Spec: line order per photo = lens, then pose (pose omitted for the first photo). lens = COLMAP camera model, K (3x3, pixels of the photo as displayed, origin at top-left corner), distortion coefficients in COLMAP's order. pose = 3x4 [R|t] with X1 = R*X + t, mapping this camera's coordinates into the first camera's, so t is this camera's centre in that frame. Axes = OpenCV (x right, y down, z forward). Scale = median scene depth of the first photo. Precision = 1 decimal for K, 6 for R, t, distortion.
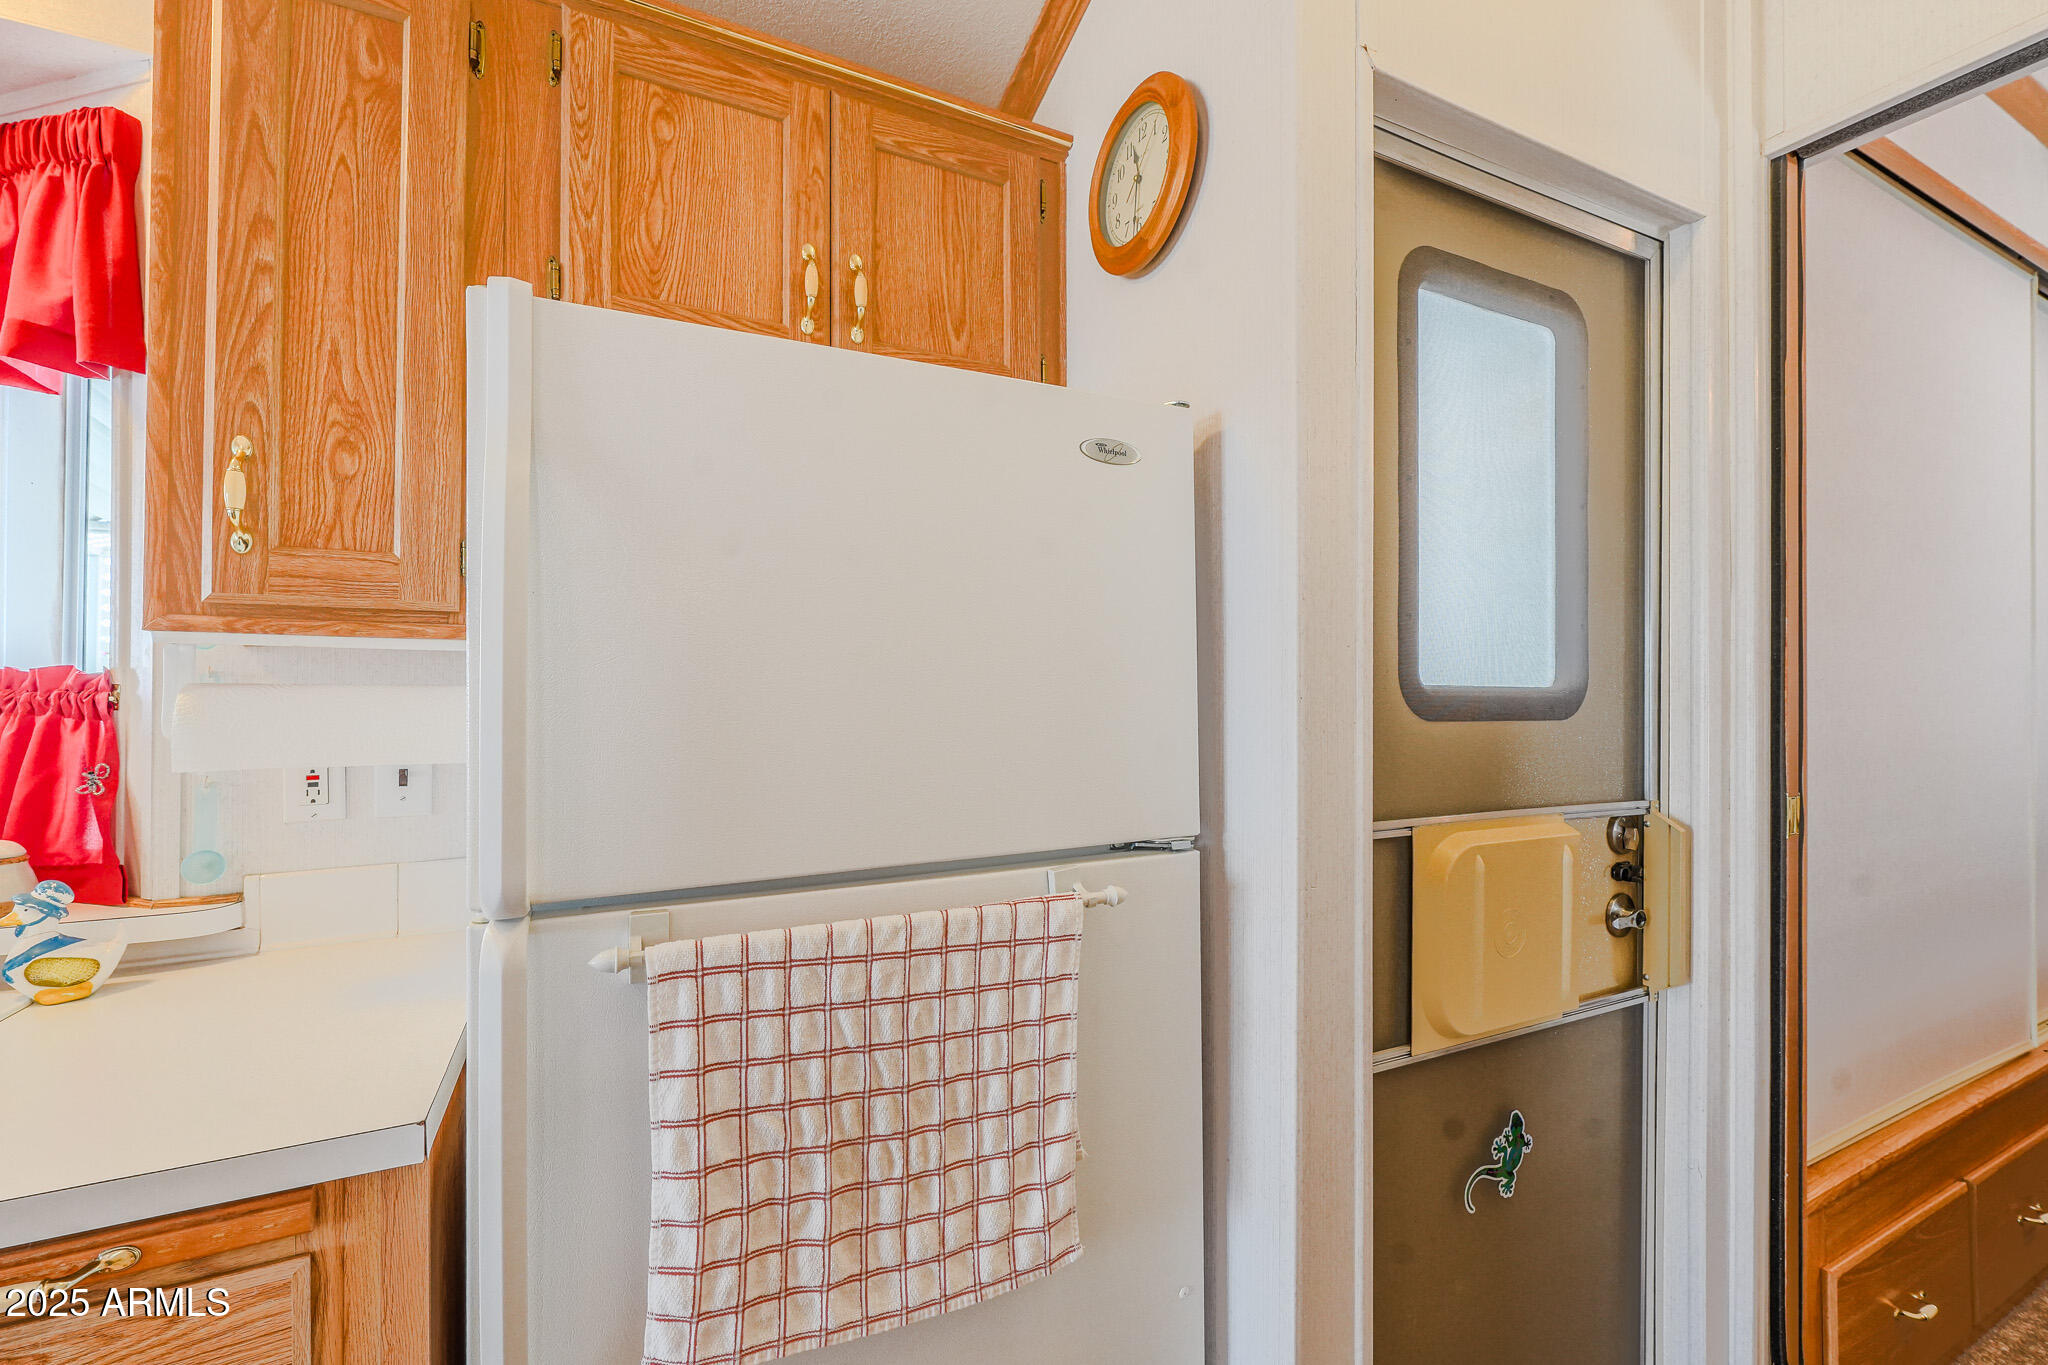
lens RADIAL K [[834.0, 0, 1009.4], [0, 834.0, 680.3], [0, 0, 1]] dist [-0.004675, -0.000014]
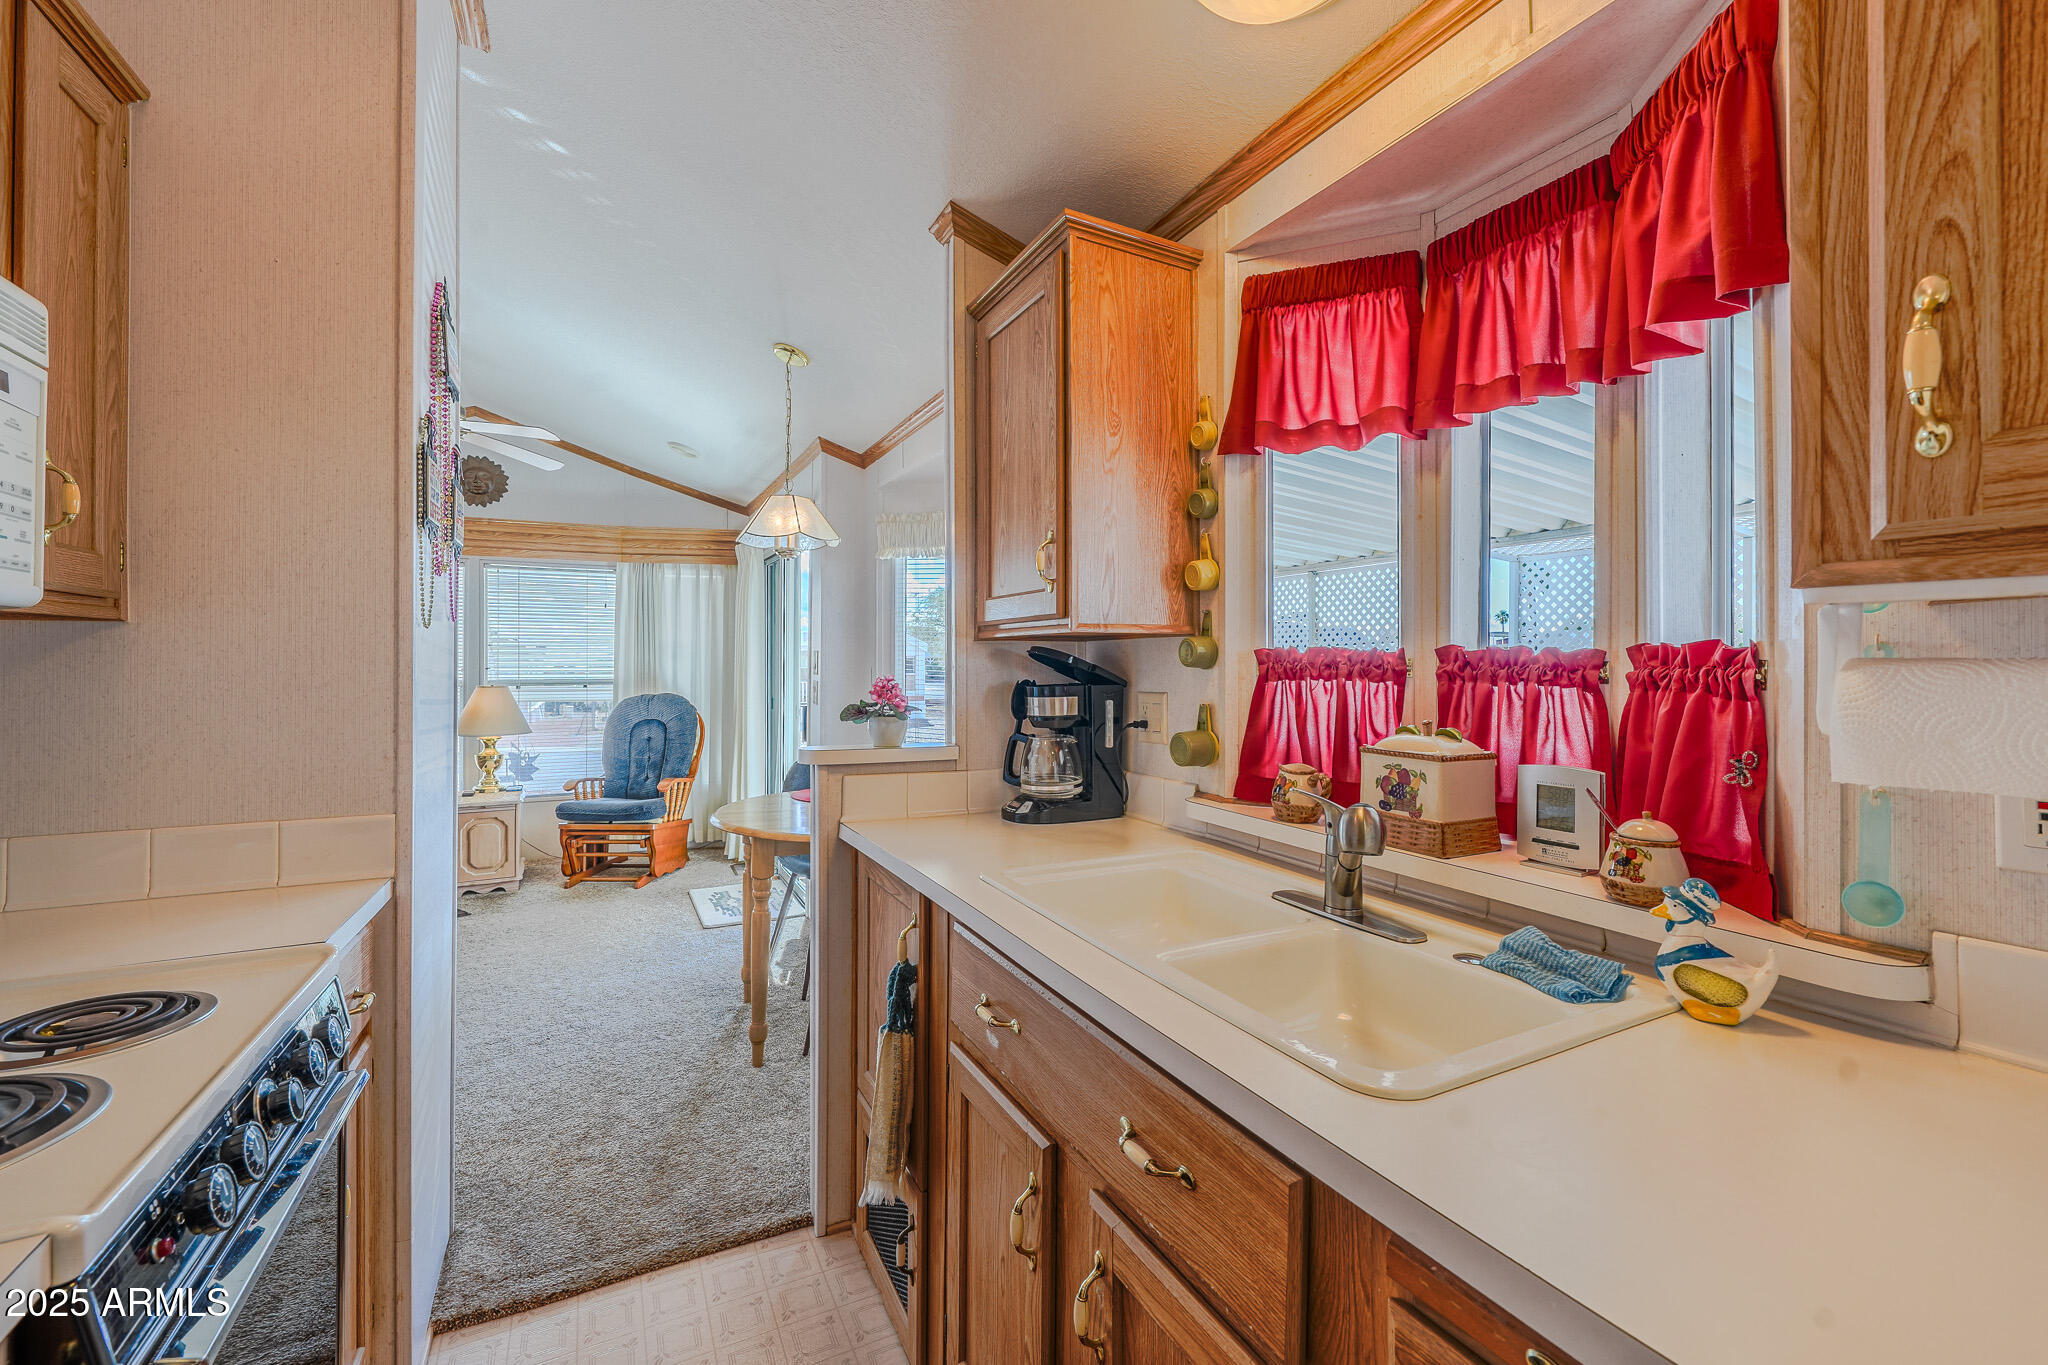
lens RADIAL K [[834.0, 0, 1011.7], [0, 834.0, 661.0], [0, 0, 1]] dist [-0.004675, -0.000014]
pose [[0.007597, -0.003687, -0.999964, -0.265395], [0.011119, 0.999932, -0.003603, 0.000577], [0.999909, -0.011091, 0.007637, 0.256205]]
